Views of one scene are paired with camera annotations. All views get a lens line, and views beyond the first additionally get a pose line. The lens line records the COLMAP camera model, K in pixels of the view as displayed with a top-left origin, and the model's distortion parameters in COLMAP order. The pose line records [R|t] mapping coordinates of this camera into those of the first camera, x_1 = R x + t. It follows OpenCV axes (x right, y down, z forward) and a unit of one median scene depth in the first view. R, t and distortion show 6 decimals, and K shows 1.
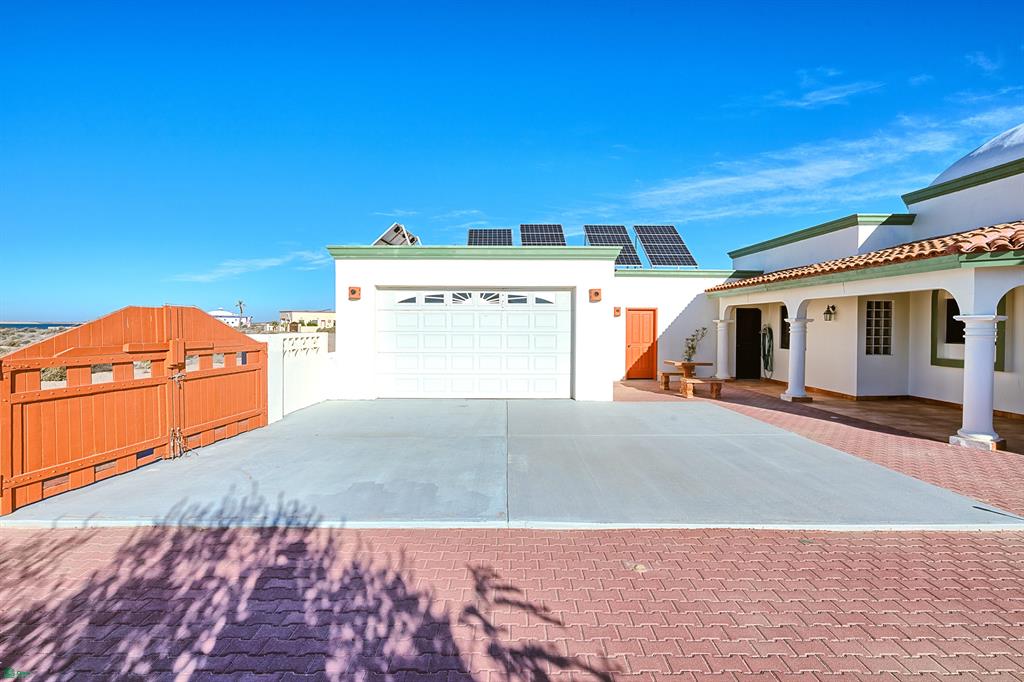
lens RADIAL K [[497.1, 0, 505.1], [0, 497.1, 327.7], [0, 0, 1]] dist [0.000655, -0.000634]
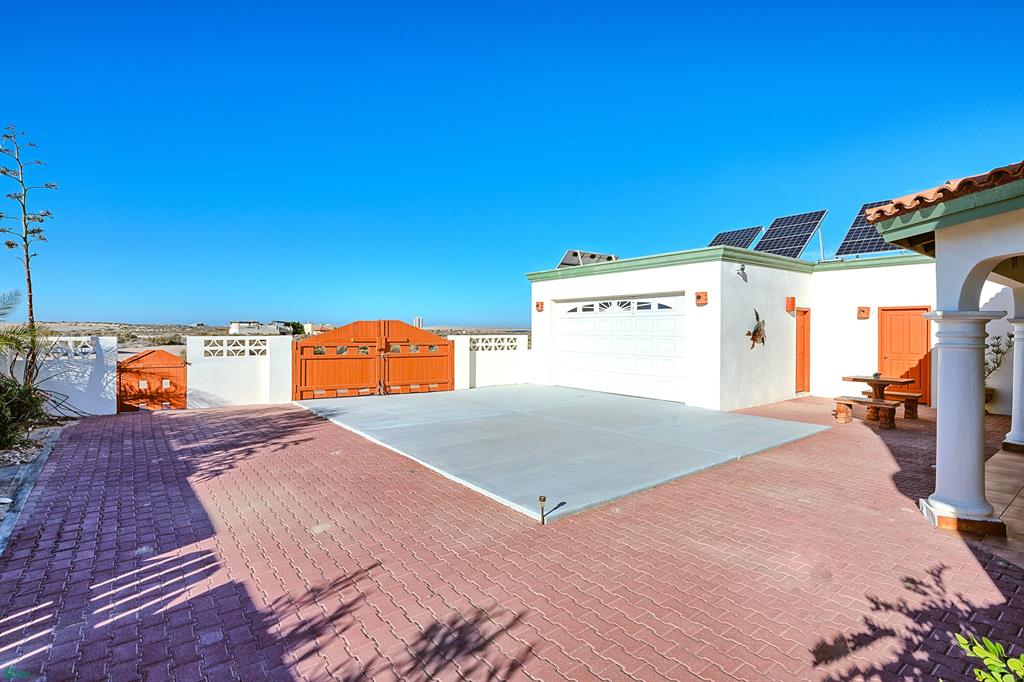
lens RADIAL K [[497.1, 0, 505.1], [0, 497.1, 327.7], [0, 0, 1]] dist [0.000655, -0.000634]
pose [[0.598314, -0.001940, -0.801259, 0.712148], [-0.004244, 0.999975, -0.005591, -0.002307], [0.801250, 0.006746, 0.598291, 0.108982]]
